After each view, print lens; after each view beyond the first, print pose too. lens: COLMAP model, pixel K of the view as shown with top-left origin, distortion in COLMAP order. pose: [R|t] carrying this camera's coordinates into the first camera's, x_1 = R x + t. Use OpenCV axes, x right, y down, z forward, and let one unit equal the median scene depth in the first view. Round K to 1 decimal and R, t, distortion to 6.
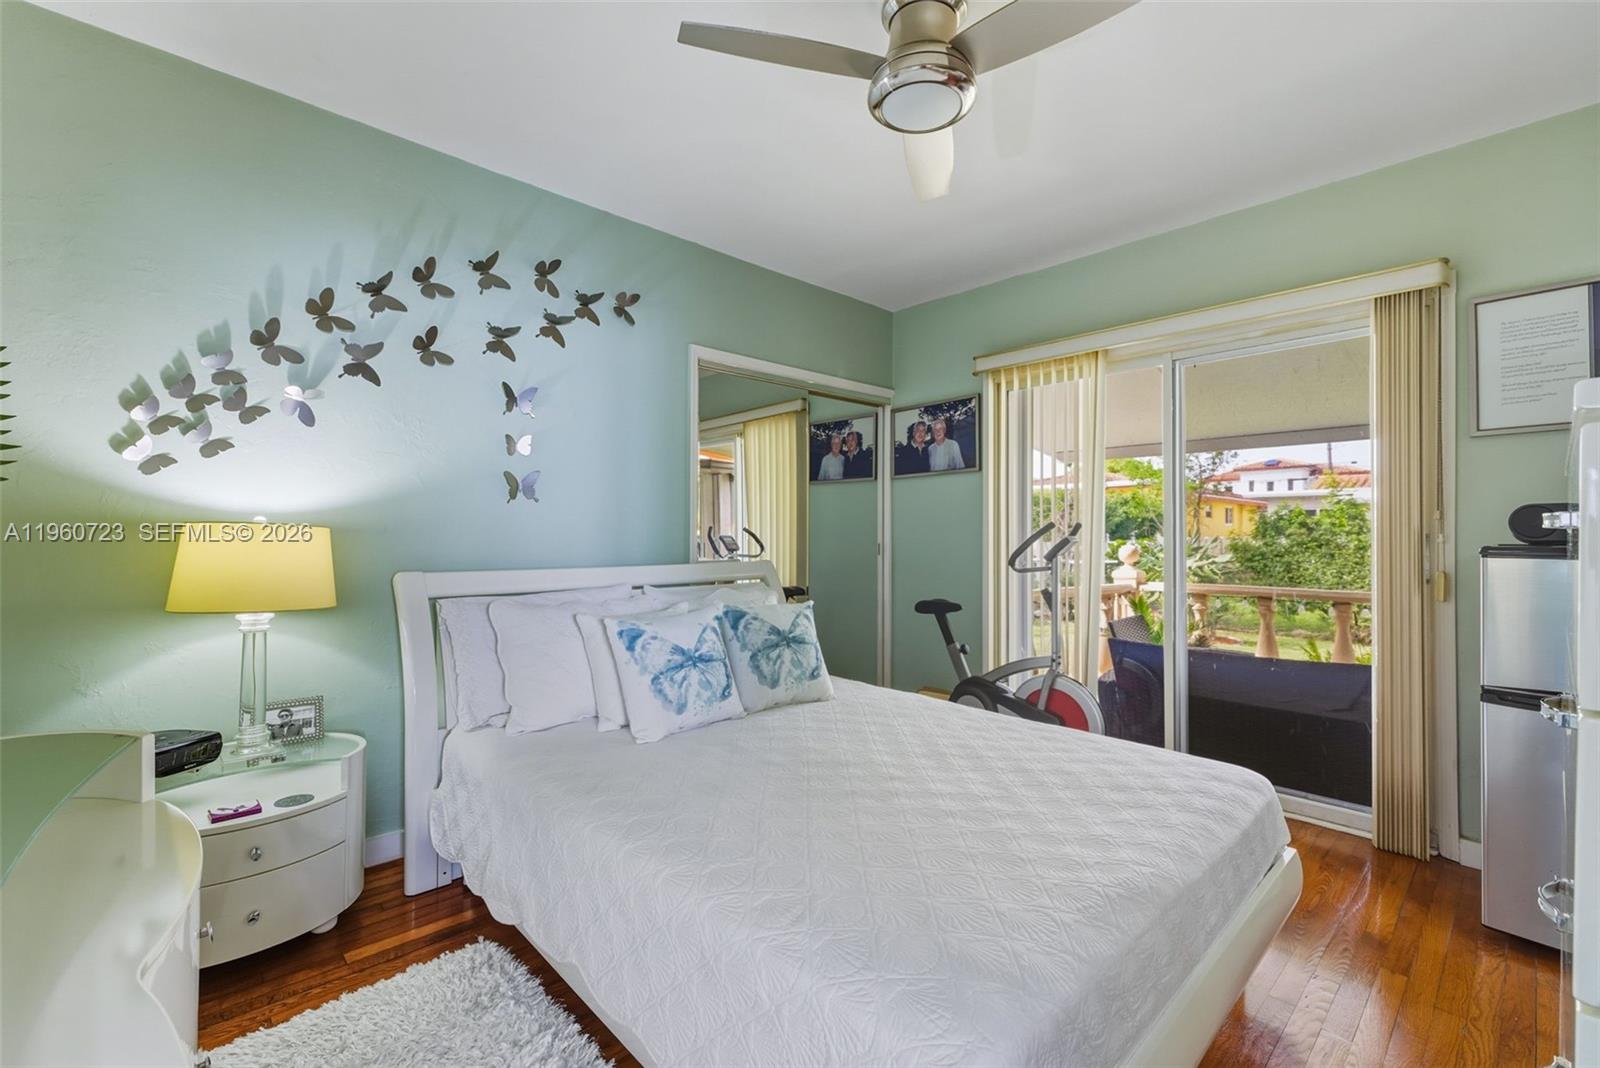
lens RADIAL K [[668.5, 0, 795.7], [0, 668.5, 529.6], [0, 0, 1]] dist [0.003026, -0.000544]
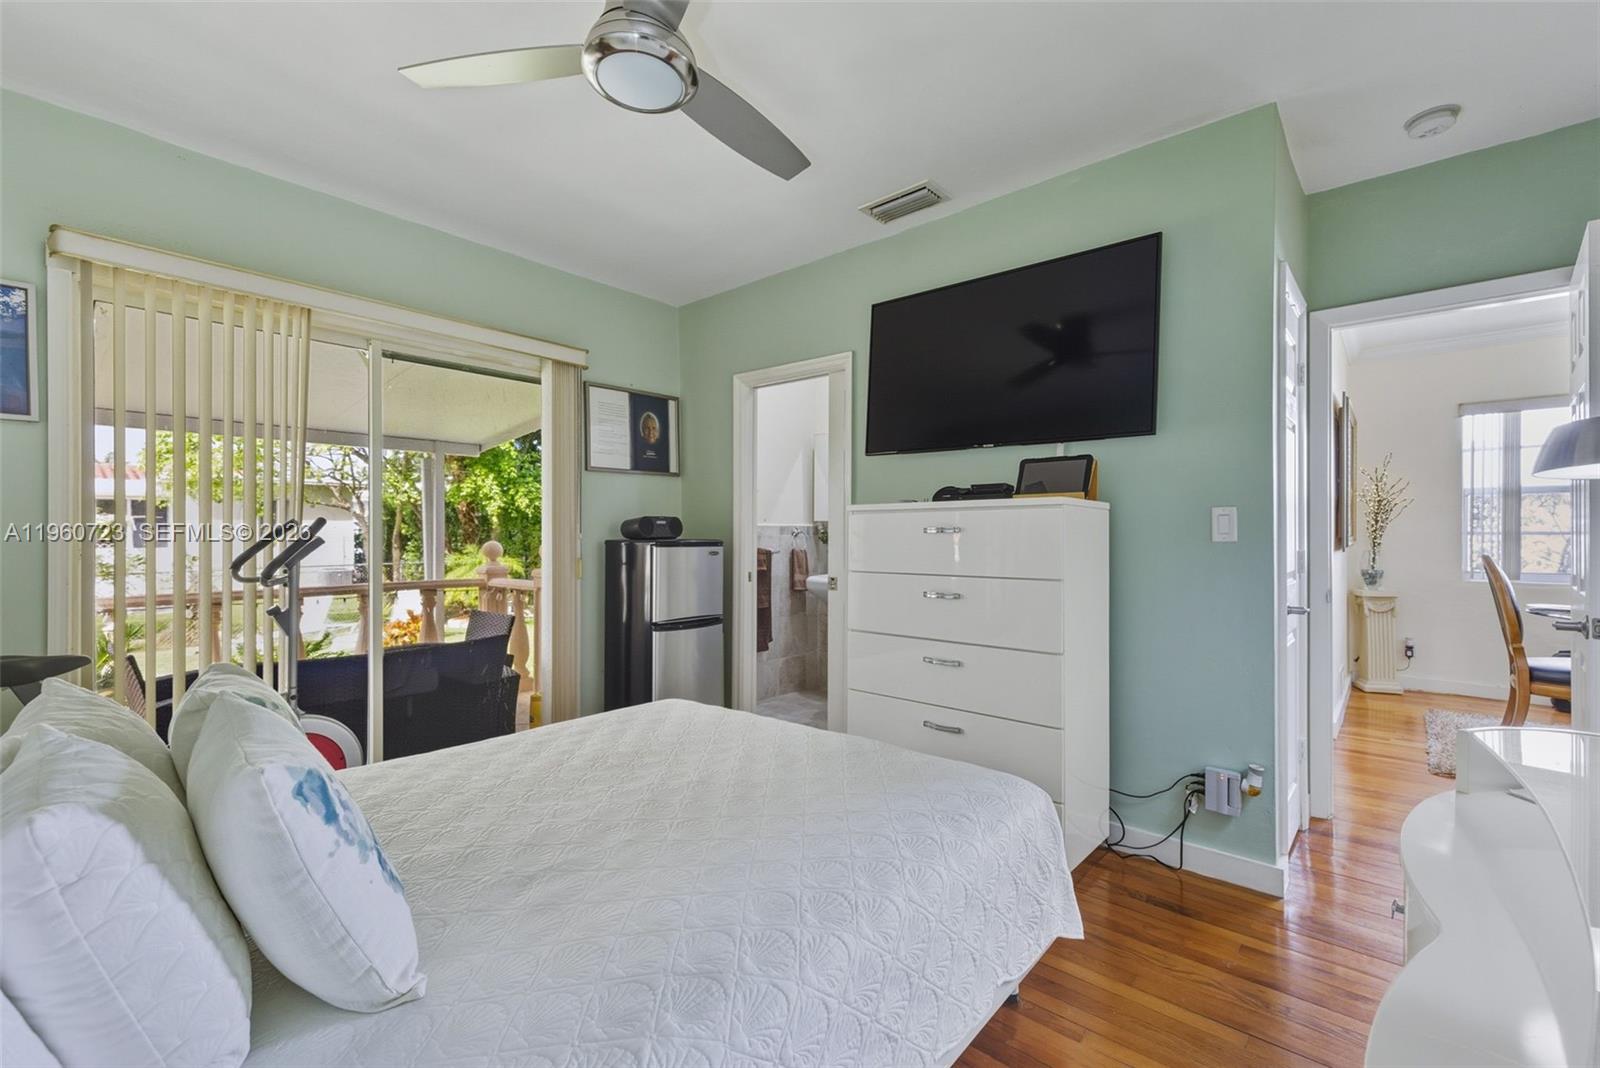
lens RADIAL K [[687.9, 0, 800.0], [0, 687.9, 534.0], [0, 0, 1]] dist [0.001165, -0.000073]
pose [[-0.108119, -0.000320, 0.994138, -0.638603], [-0.009288, 0.999957, -0.000688, 0.004630], [-0.994095, -0.009307, -0.108117, 0.704937]]
